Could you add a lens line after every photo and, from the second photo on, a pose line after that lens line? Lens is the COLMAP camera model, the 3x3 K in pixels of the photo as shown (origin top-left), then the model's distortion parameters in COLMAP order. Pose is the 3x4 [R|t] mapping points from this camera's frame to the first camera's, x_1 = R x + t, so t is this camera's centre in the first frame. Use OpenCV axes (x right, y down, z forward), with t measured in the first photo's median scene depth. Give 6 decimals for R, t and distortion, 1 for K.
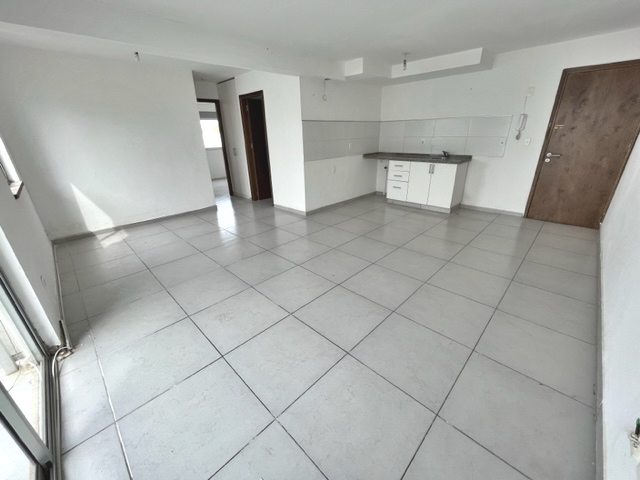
lens RADIAL K [[259.9, 0, 318.6], [0, 259.9, 239.4], [0, 0, 1]] dist [0.000543, -0.000344]
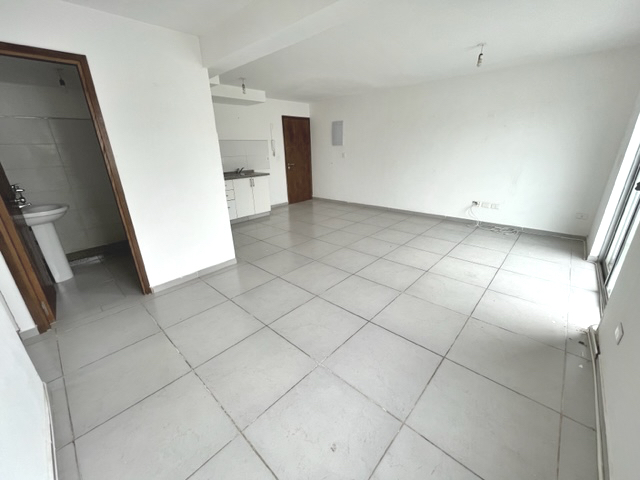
lens RADIAL K [[259.9, 0, 321.9], [0, 259.9, 237.8], [0, 0, 1]] dist [0.000543, -0.000344]
pose [[-0.033259, -0.305869, 0.951493, -0.877727], [0.407437, 0.865170, 0.292361, -0.323558], [-0.912627, 0.397397, 0.095848, 0.845723]]
